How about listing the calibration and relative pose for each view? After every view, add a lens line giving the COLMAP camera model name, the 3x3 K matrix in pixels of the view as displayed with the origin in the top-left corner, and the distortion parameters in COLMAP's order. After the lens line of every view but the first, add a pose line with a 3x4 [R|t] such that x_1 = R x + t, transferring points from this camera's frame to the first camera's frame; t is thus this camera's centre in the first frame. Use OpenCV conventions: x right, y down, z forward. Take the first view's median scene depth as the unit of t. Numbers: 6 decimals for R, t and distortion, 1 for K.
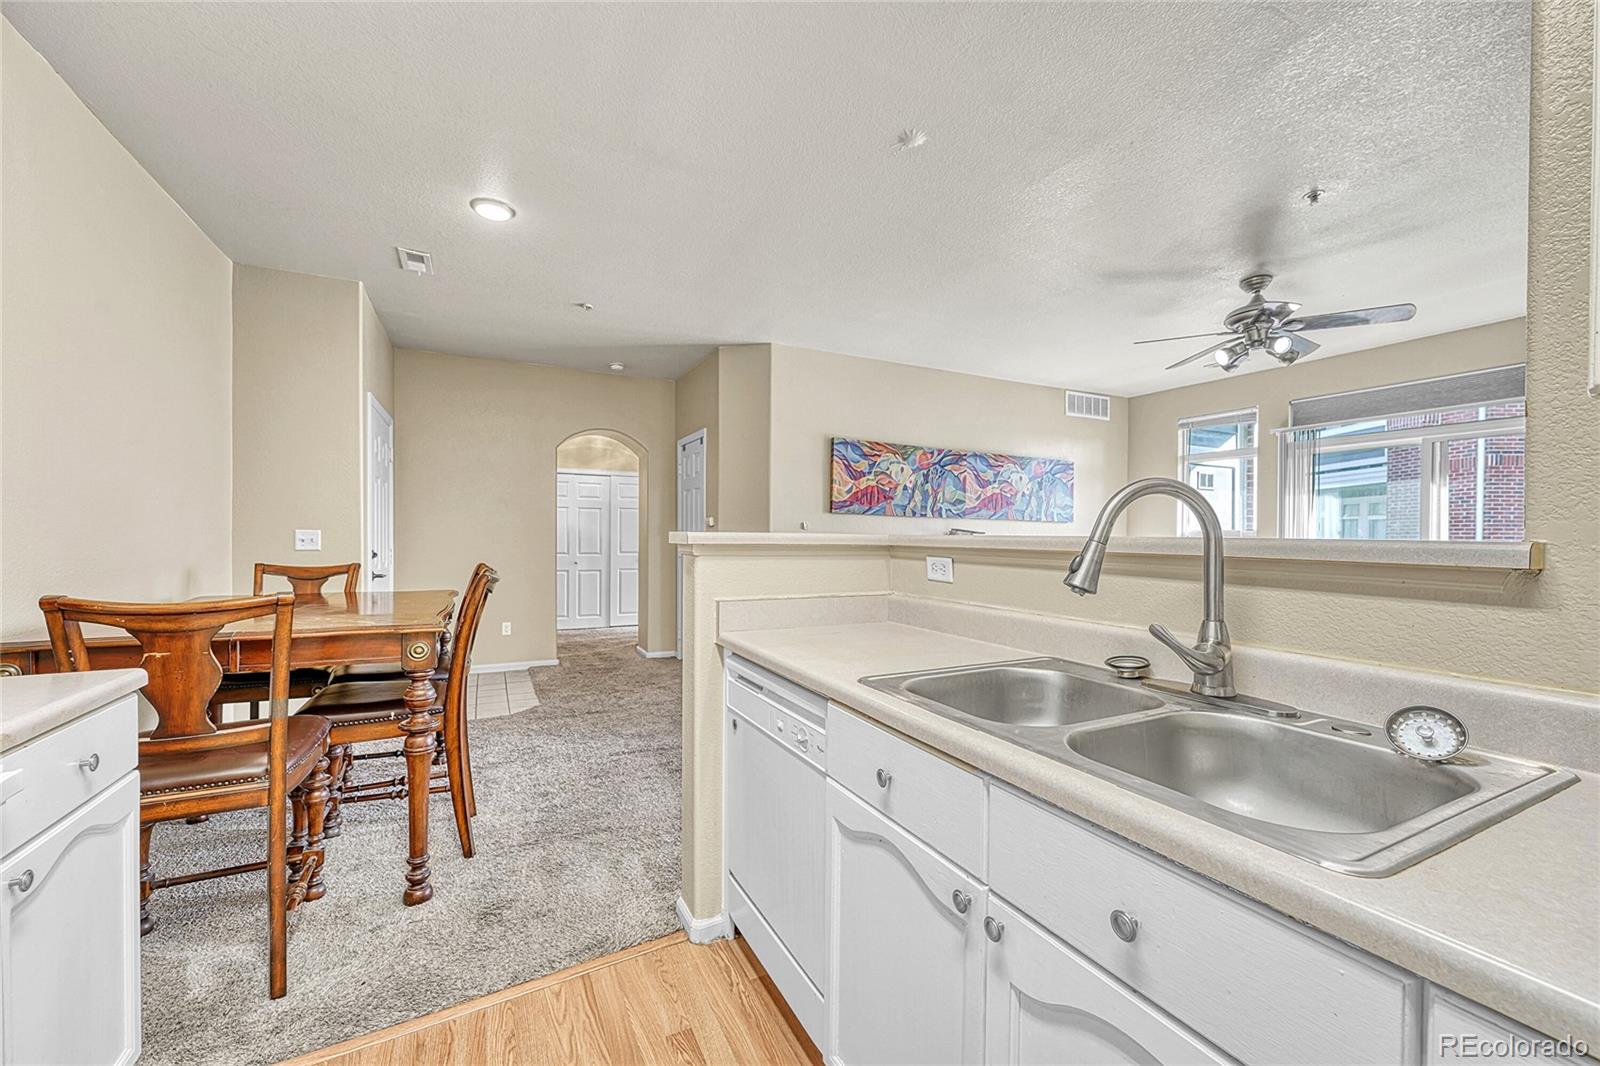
lens RADIAL K [[631.0, 0, 799.4], [0, 631.0, 541.9], [0, 0, 1]] dist [-0.004246, 0.000423]
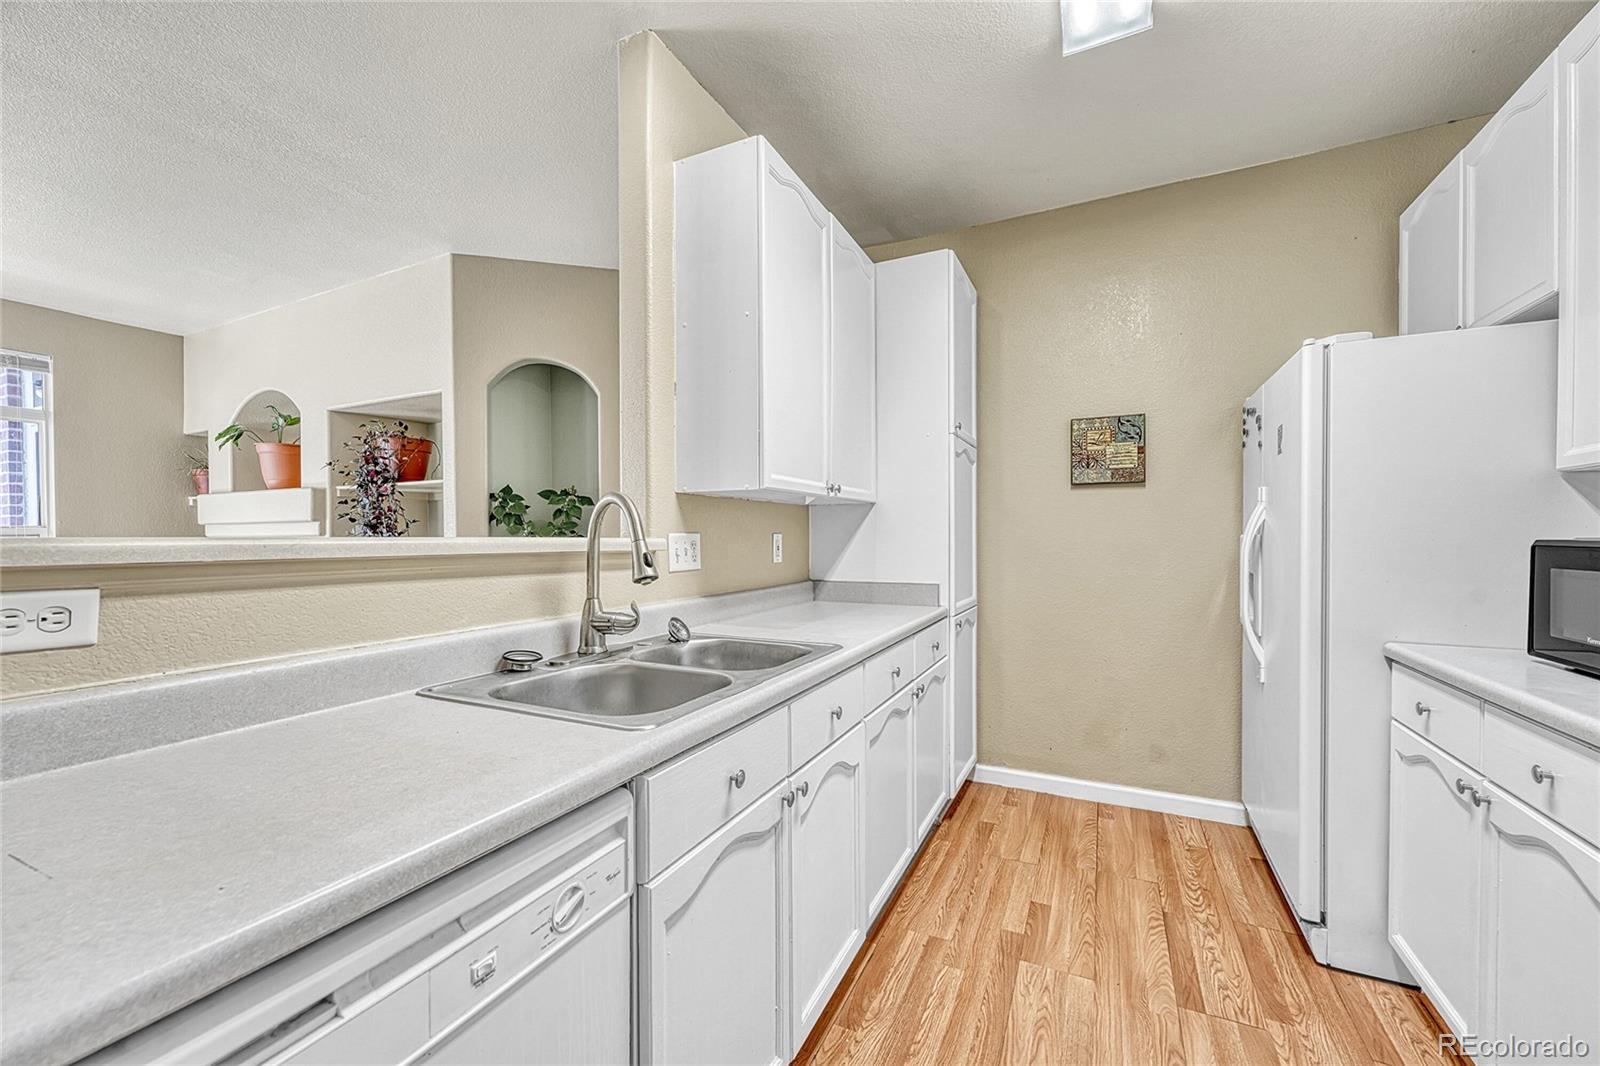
lens RADIAL K [[631.0, 0, 799.4], [0, 631.0, 541.9], [0, 0, 1]] dist [-0.004246, 0.000423]
pose [[-0.606244, -0.010879, 0.795204, -0.362752], [0.007651, 0.999780, 0.019511, -0.010623], [-0.795242, 0.017912, -0.606028, 0.768527]]
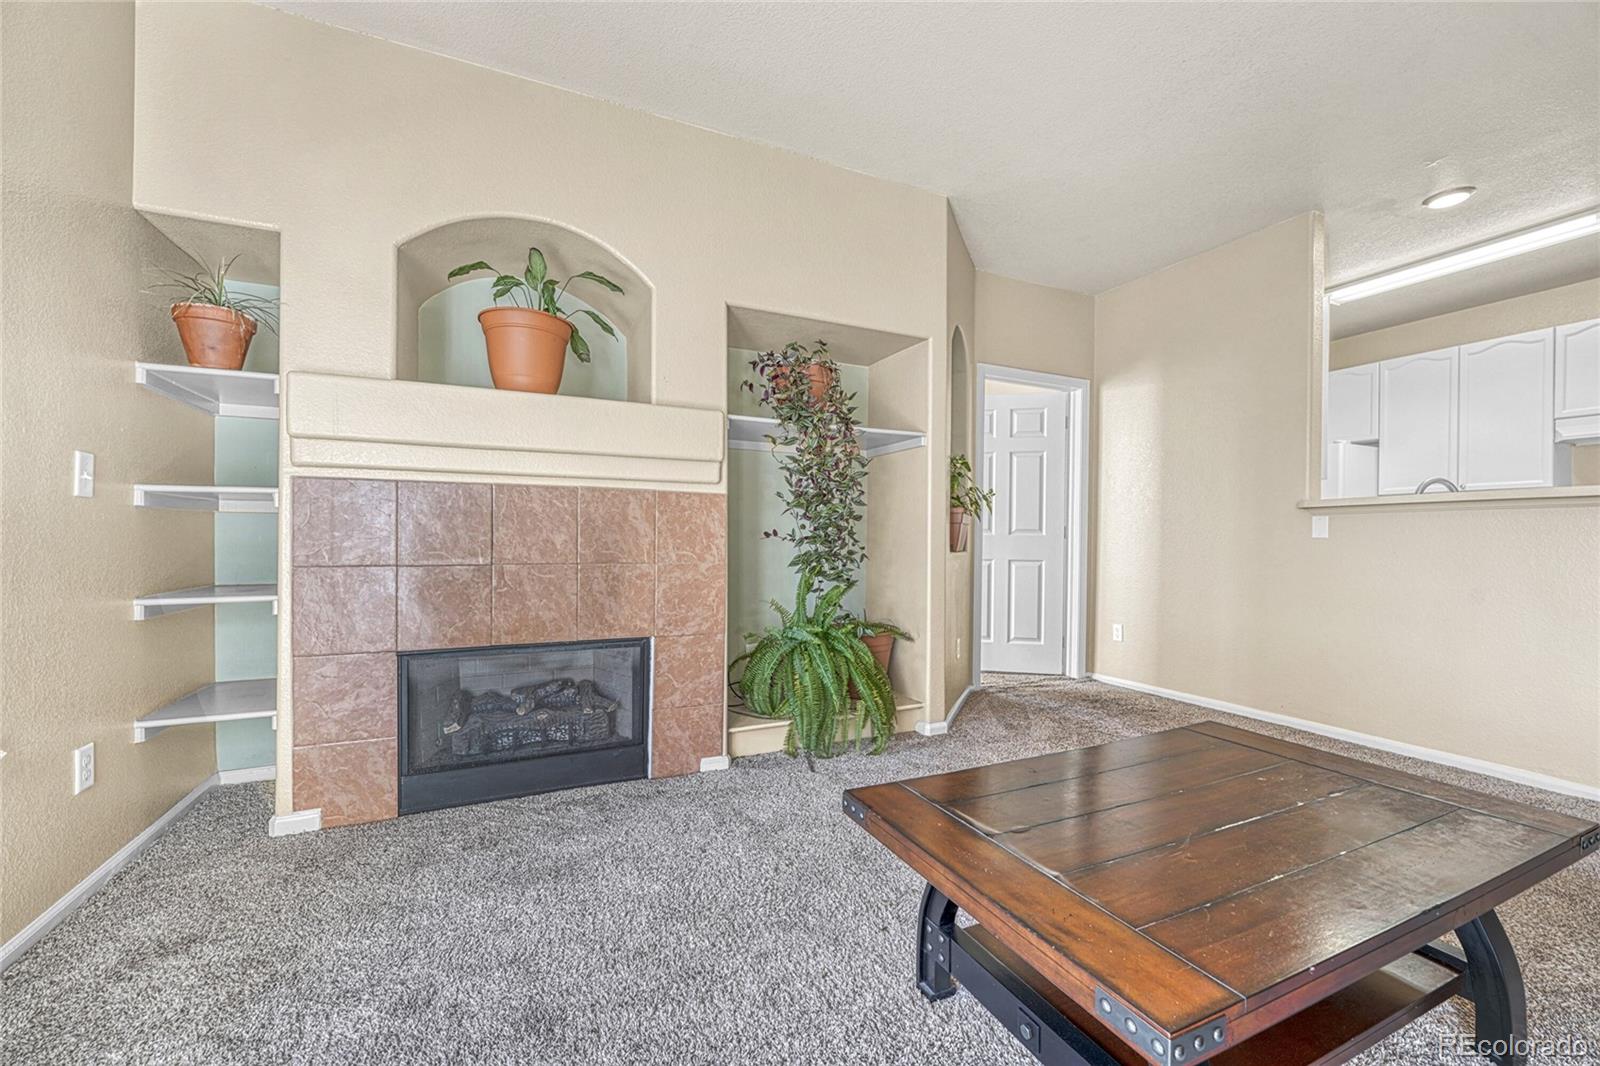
lens RADIAL K [[633.2, 0, 797.2], [0, 633.2, 542.3], [0, 0, 1]] dist [-0.001360, 0.000153]
pose [[-0.999114, -0.010989, 0.040625, 1.661555], [-0.010488, 0.999867, 0.012519, 0.093542], [-0.040757, 0.012082, -0.999096, 1.976890]]
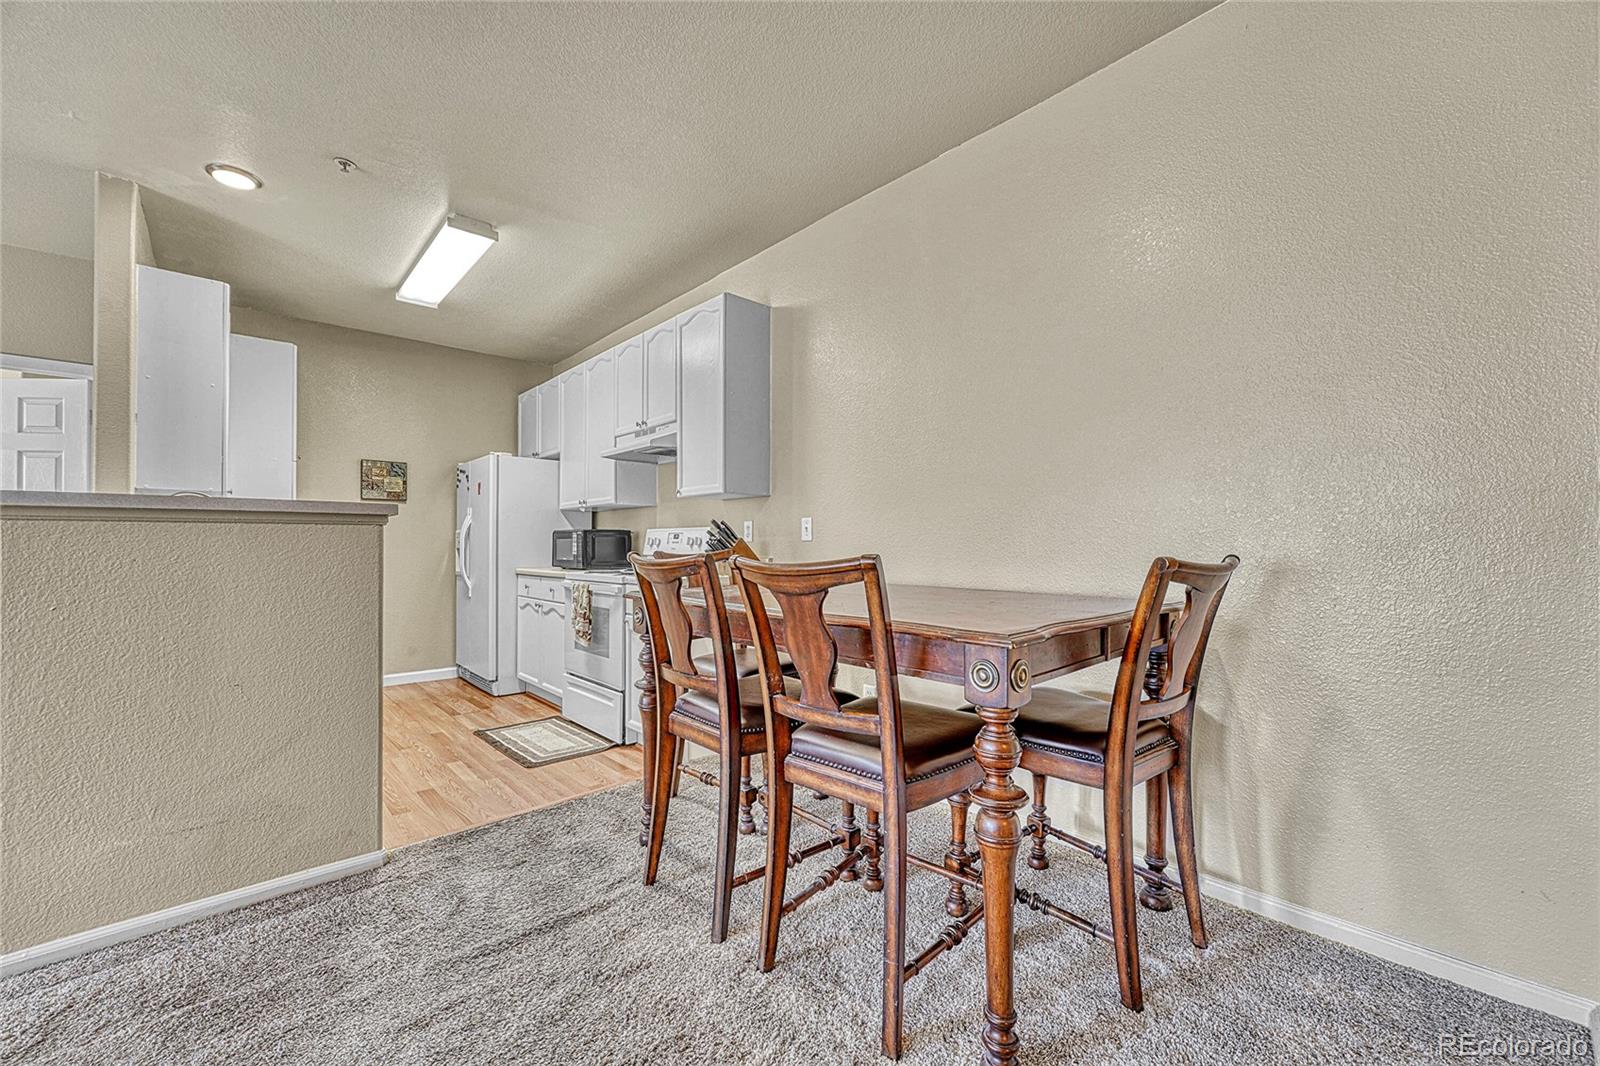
lens RADIAL K [[634.4, 0, 797.6], [0, 634.4, 543.3], [0, 0, 1]] dist [-0.001906, 0.000079]
pose [[-0.963470, -0.008076, -0.267695, -0.526780], [-0.008437, 0.999964, 0.000196, 0.041302], [0.267684, 0.002448, -0.963504, 2.037191]]
